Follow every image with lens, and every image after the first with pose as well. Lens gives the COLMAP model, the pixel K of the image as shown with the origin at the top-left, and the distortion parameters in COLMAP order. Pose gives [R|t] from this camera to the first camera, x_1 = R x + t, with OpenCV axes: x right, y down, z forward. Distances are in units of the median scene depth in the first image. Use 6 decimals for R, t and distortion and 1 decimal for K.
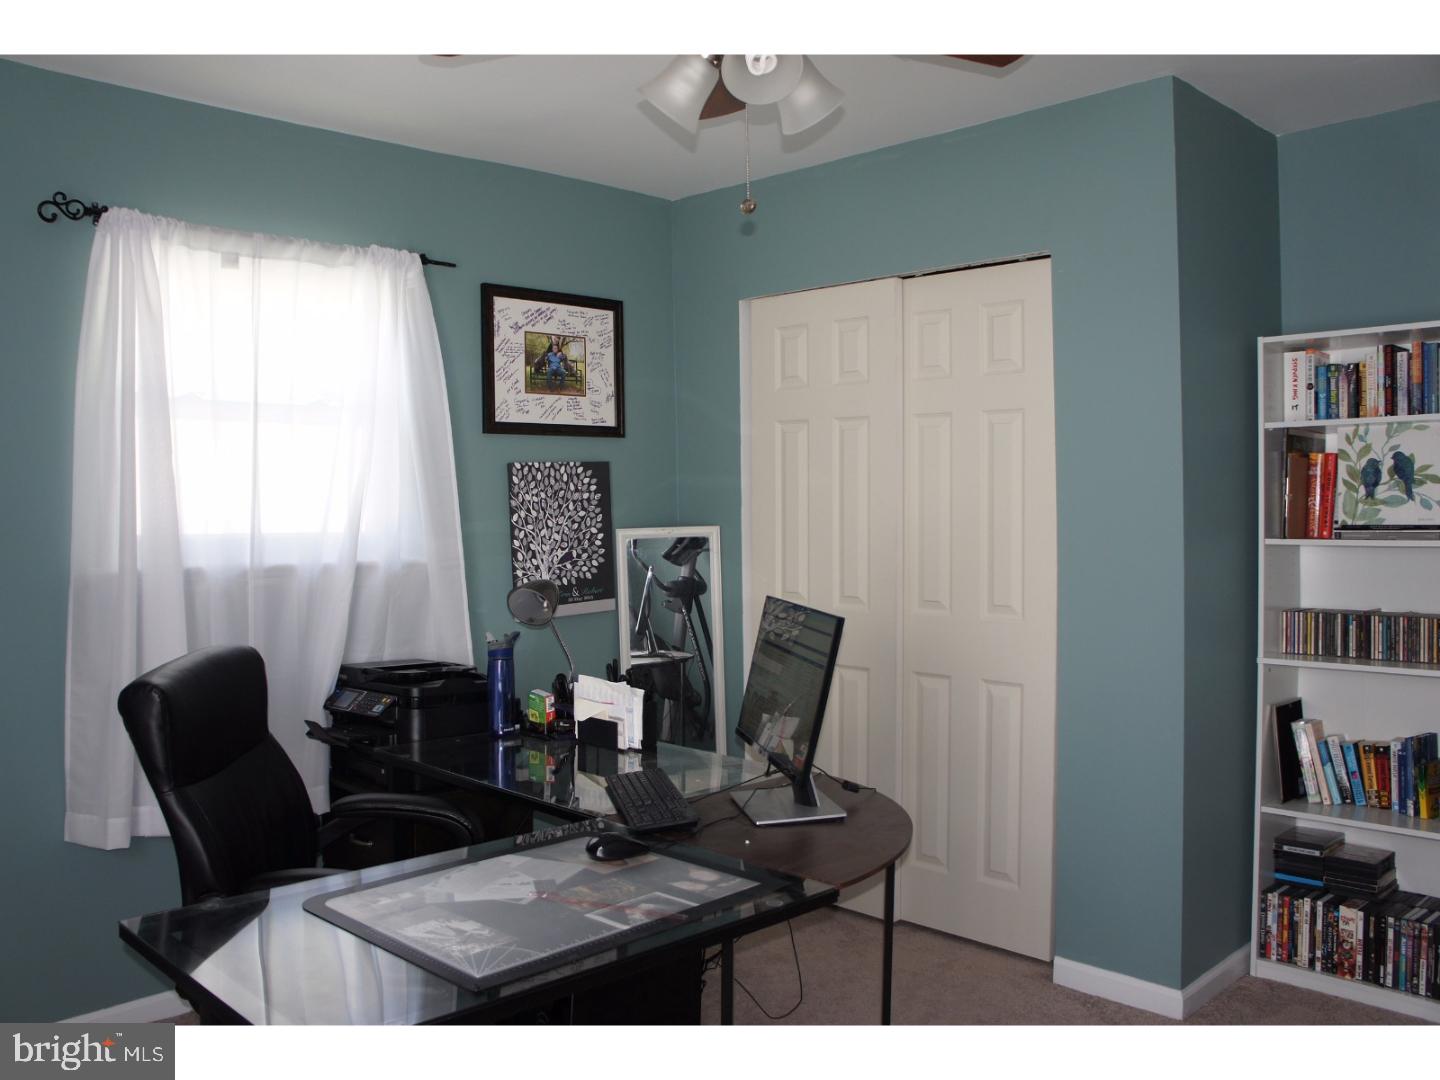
lens RADIAL K [[1235.9, 0, 720.0], [0, 1235.9, 540.0], [0, 0, 1]] dist [-0.156167, 0.193751]
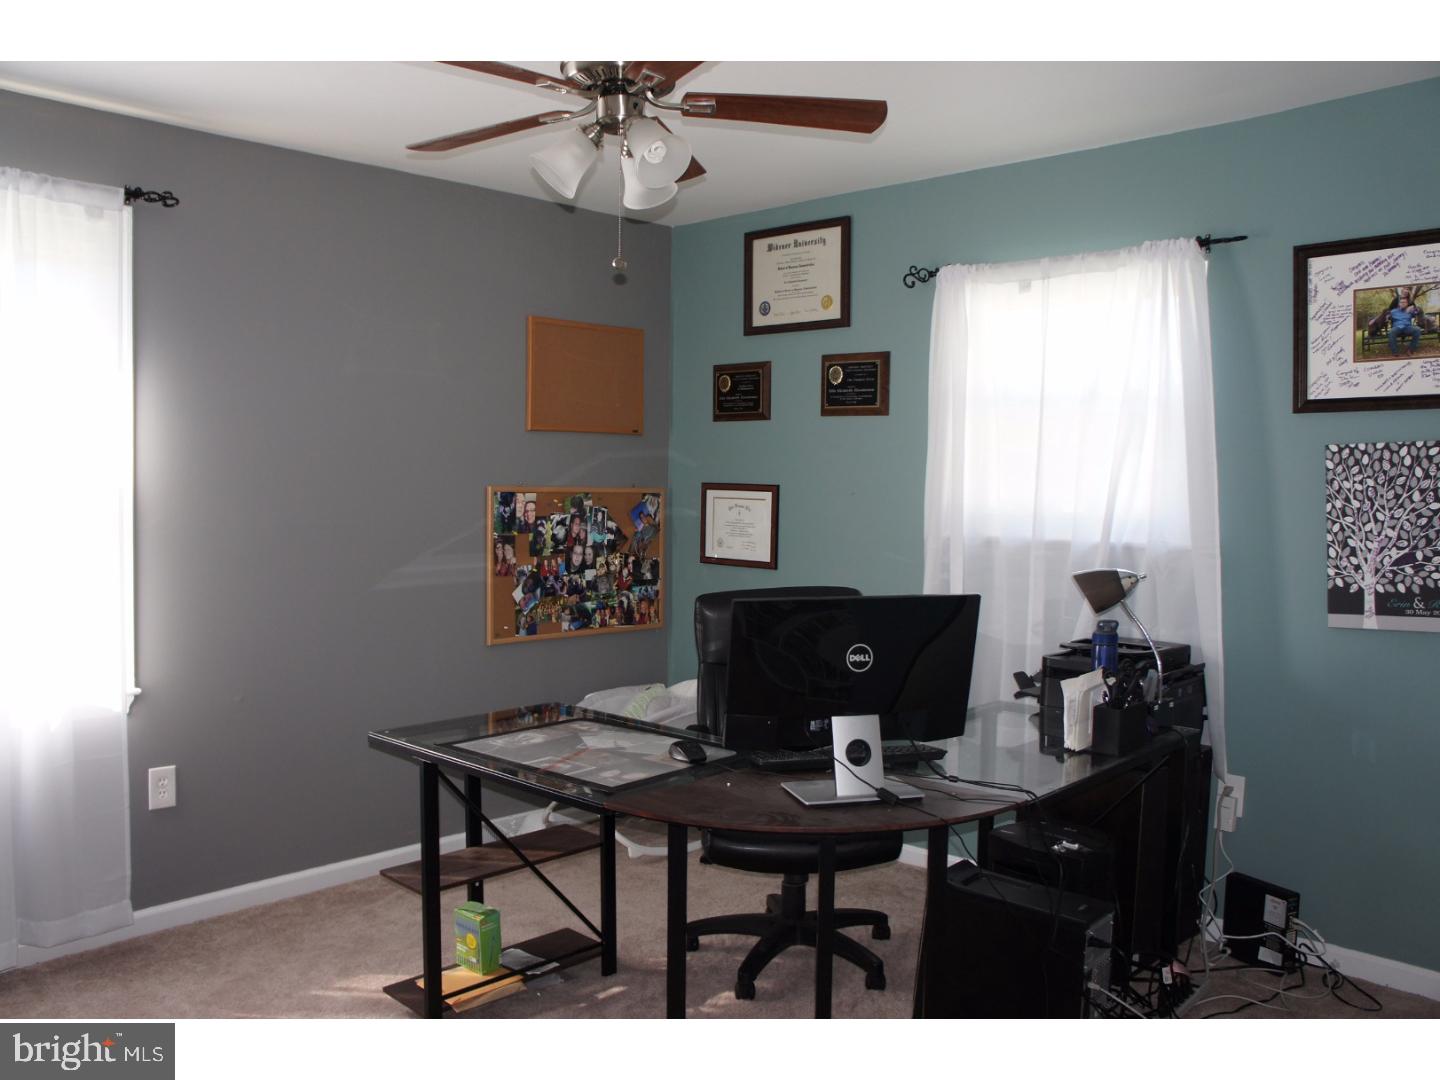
lens RADIAL K [[1235.9, 0, 720.0], [0, 1235.9, 540.0], [0, 0, 1]] dist [-0.156167, 0.193751]
pose [[0.036256, 0.053757, -0.997896, 0.657878], [-0.035674, 0.997985, 0.052466, -0.024233], [0.998706, 0.033696, 0.038101, 0.526063]]
